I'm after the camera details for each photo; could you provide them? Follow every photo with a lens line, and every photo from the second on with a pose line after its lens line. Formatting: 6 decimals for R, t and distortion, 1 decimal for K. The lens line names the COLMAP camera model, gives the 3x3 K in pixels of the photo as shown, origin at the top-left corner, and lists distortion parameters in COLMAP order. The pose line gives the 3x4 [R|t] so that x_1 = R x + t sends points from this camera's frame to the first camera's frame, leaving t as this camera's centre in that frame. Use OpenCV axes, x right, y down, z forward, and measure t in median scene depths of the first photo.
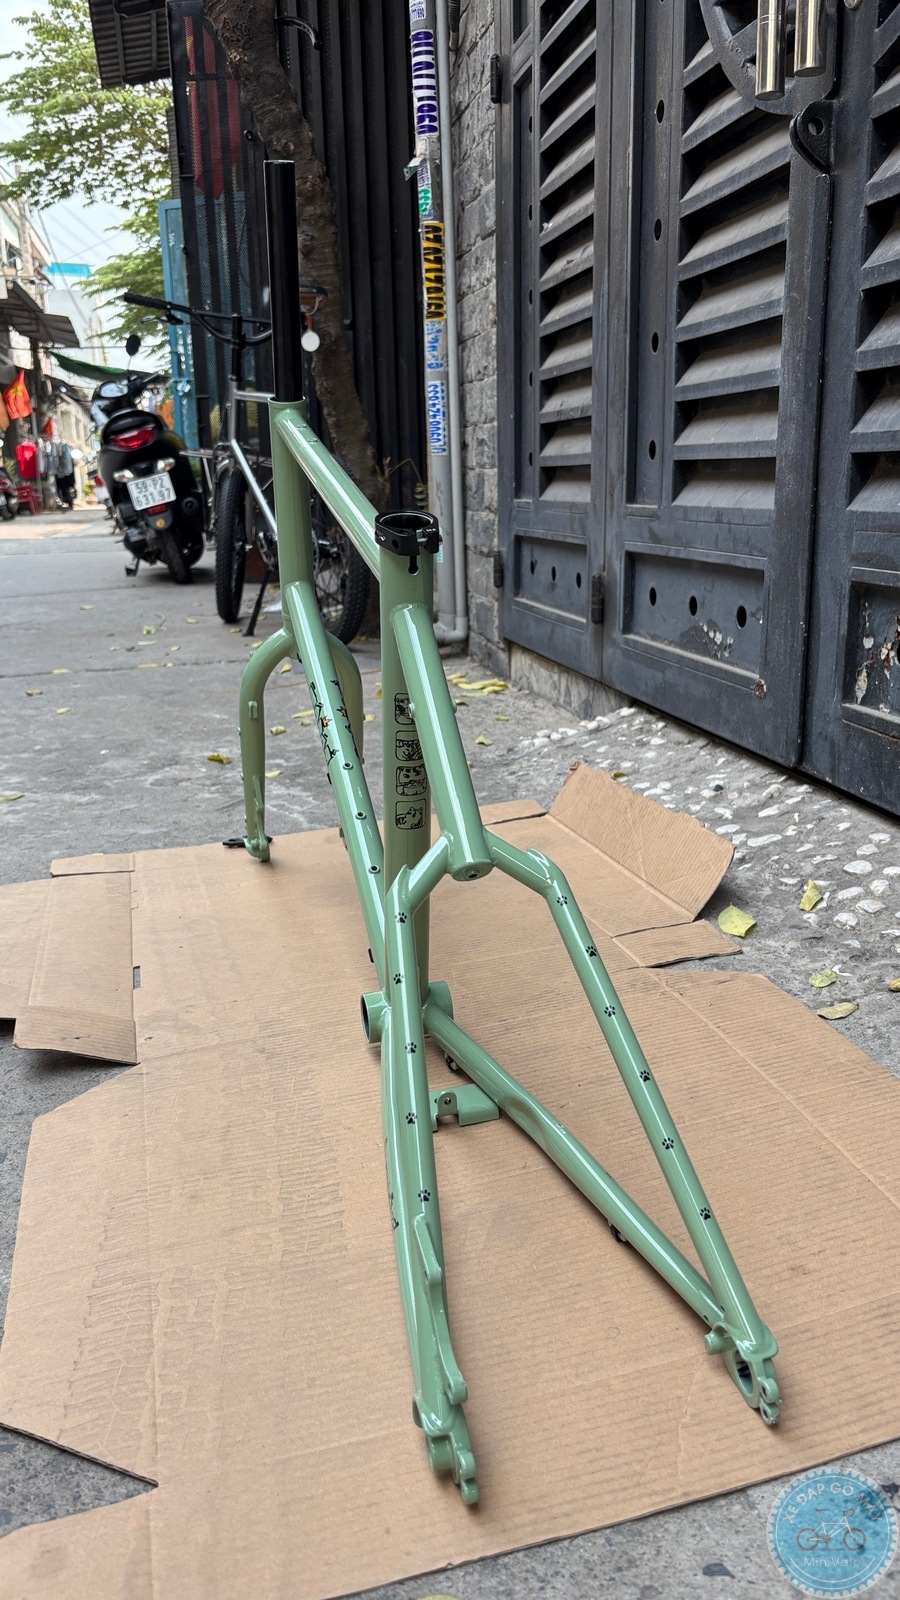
lens RADIAL K [[1223.6, 0, 453.8], [0, 1223.6, 783.1], [0, 0, 1]] dist [0.062194, -0.094403]
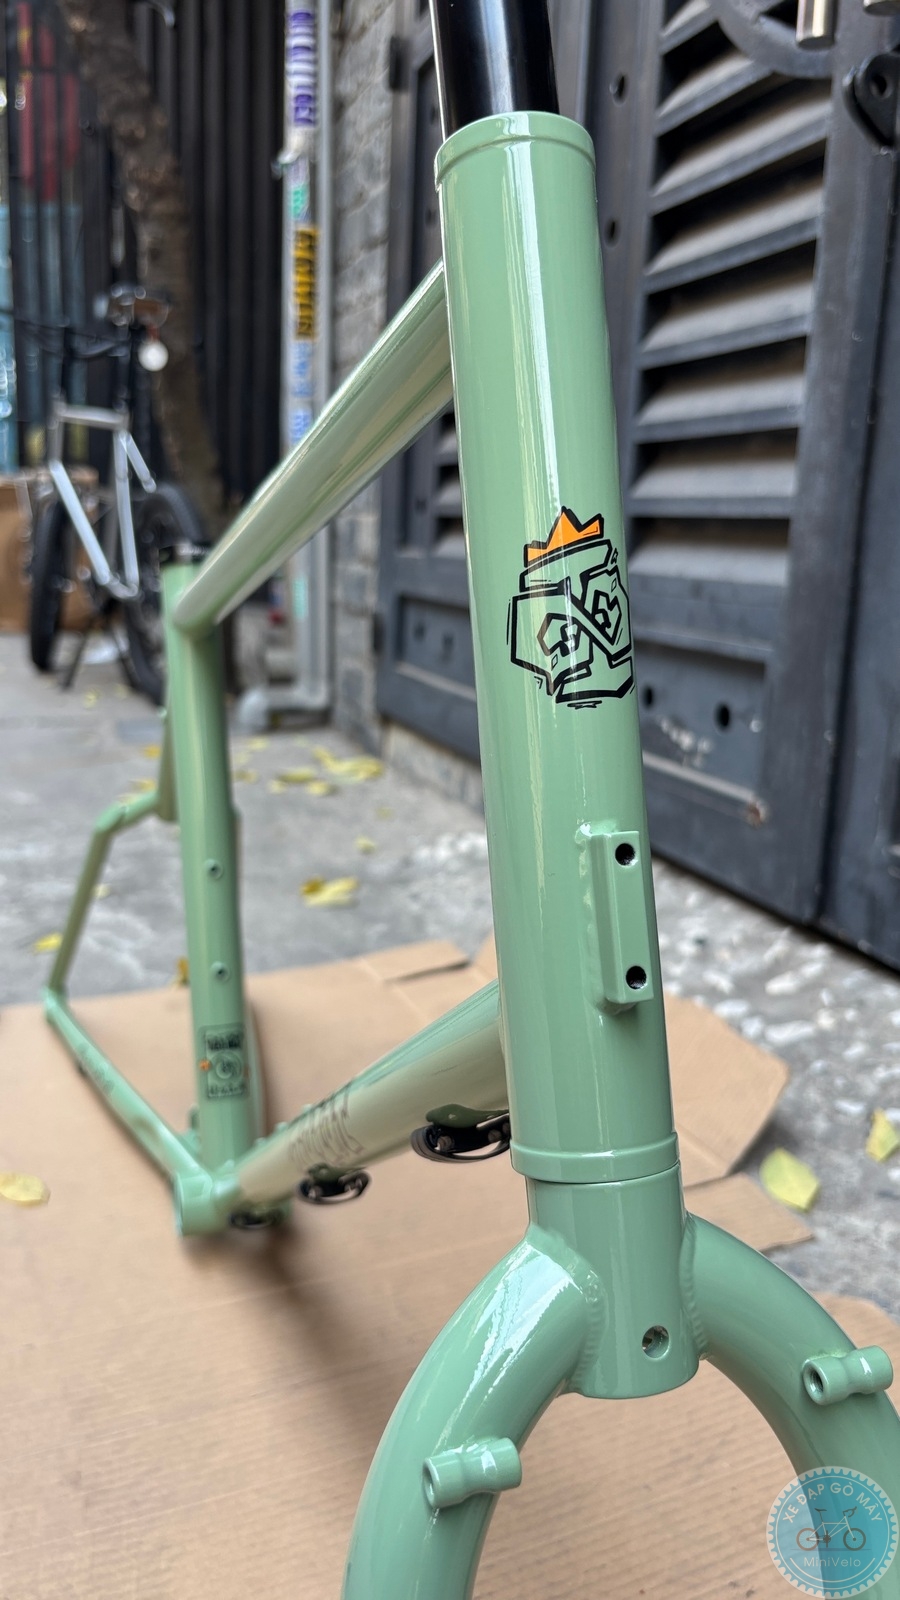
lens RADIAL K [[1245.9, 0, 456.3], [0, 1245.9, 803.9], [0, 0, 1]] dist [0.011394, -0.033831]
pose [[0.989451, 0.029475, 0.141838, -0.044734], [-0.025479, 0.999228, -0.029908, -0.051318], [-0.142610, 0.025978, 0.989438, 0.237474]]
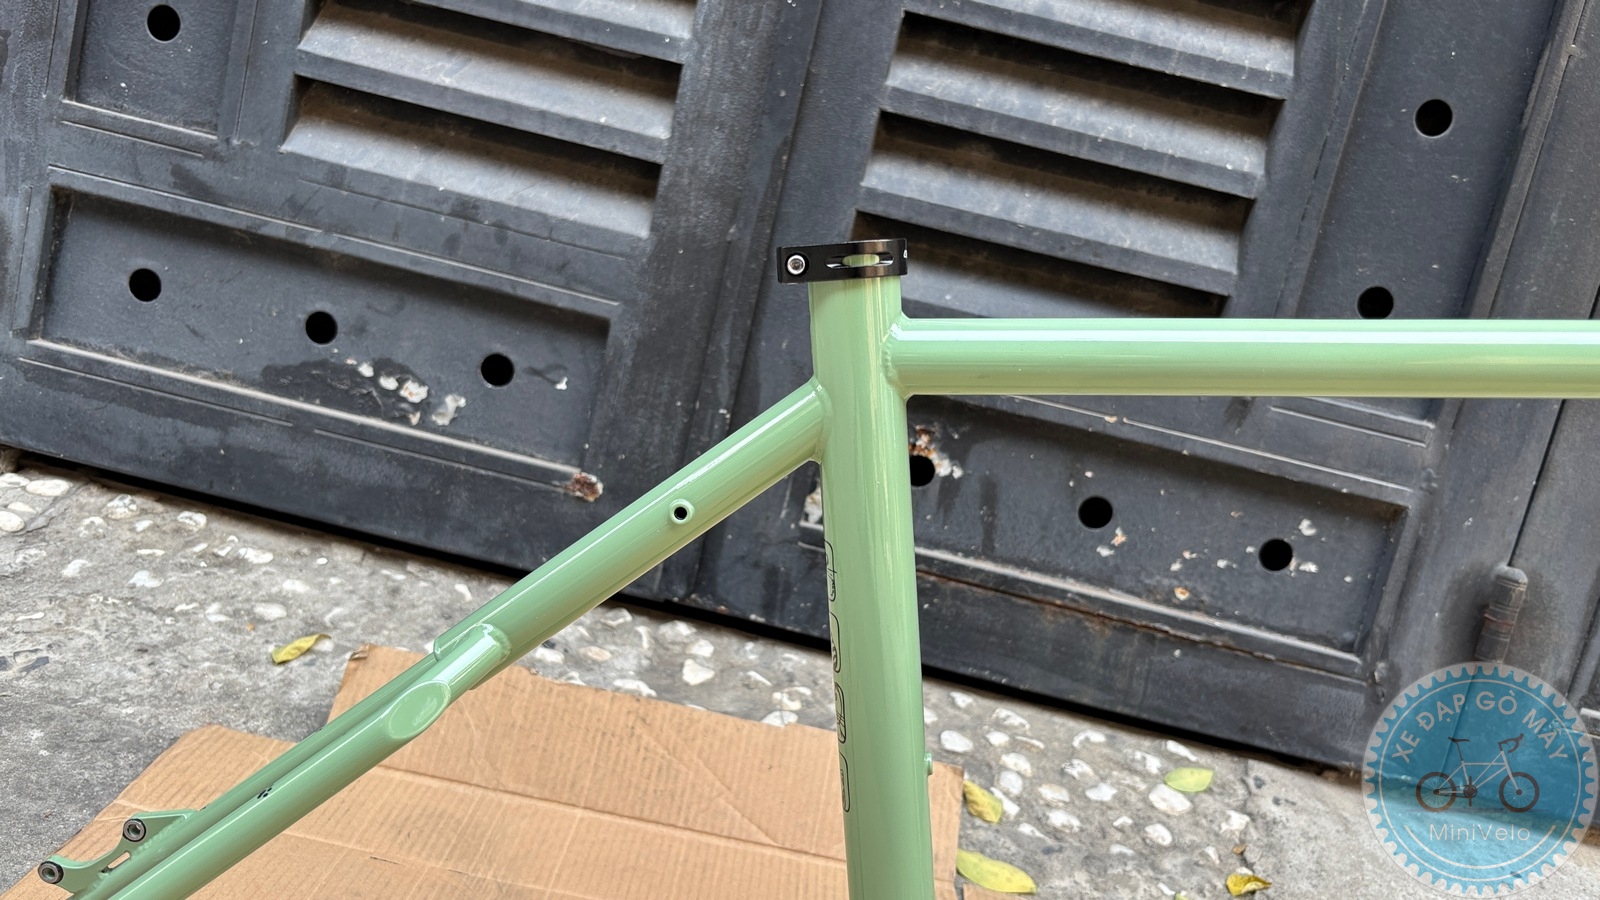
lens RADIAL K [[1230.1, 0, 801.7], [0, 1230.1, 465.5], [0, 0, 1]] dist [-0.000528, 0.009220]
pose [[0.254950, -0.071064, 0.964339, -0.353954], [-0.001306, 0.997270, 0.073836, -0.131225], [-0.966953, -0.020084, 0.254161, 0.665768]]
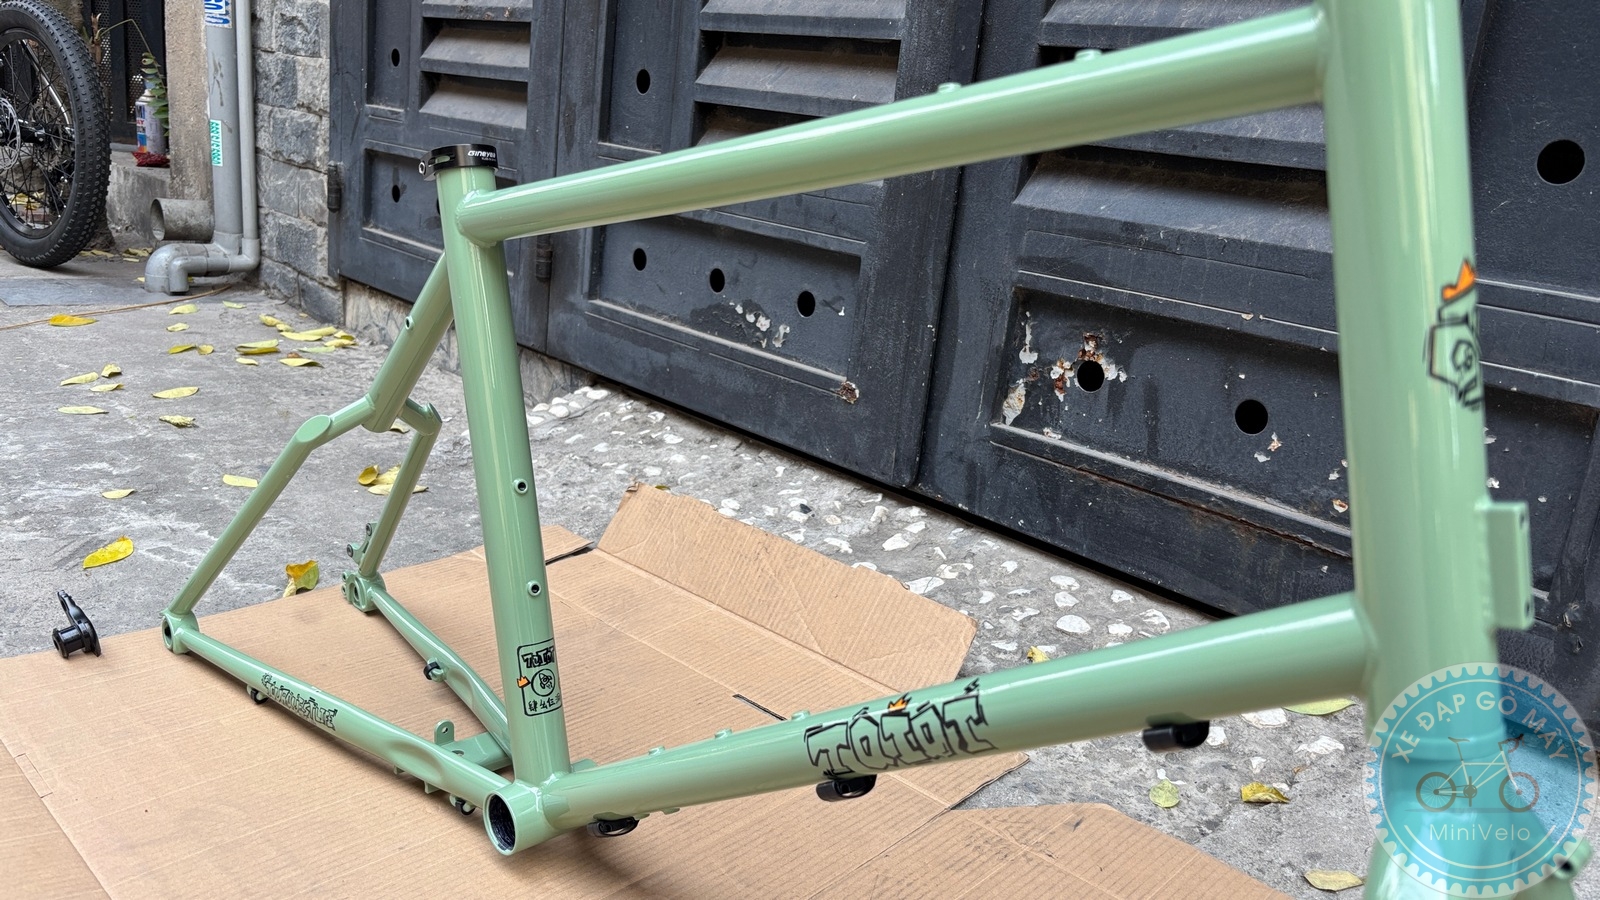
lens RADIAL K [[1207.0, 0, 791.0], [0, 1207.0, 455.9], [0, 0, 1]] dist [0.116043, -0.214185]
pose [[0.851672, -0.030935, 0.523161, -0.216895], [0.003309, 0.998554, 0.053658, -0.073365], [-0.524065, -0.043968, 0.850543, 0.278198]]
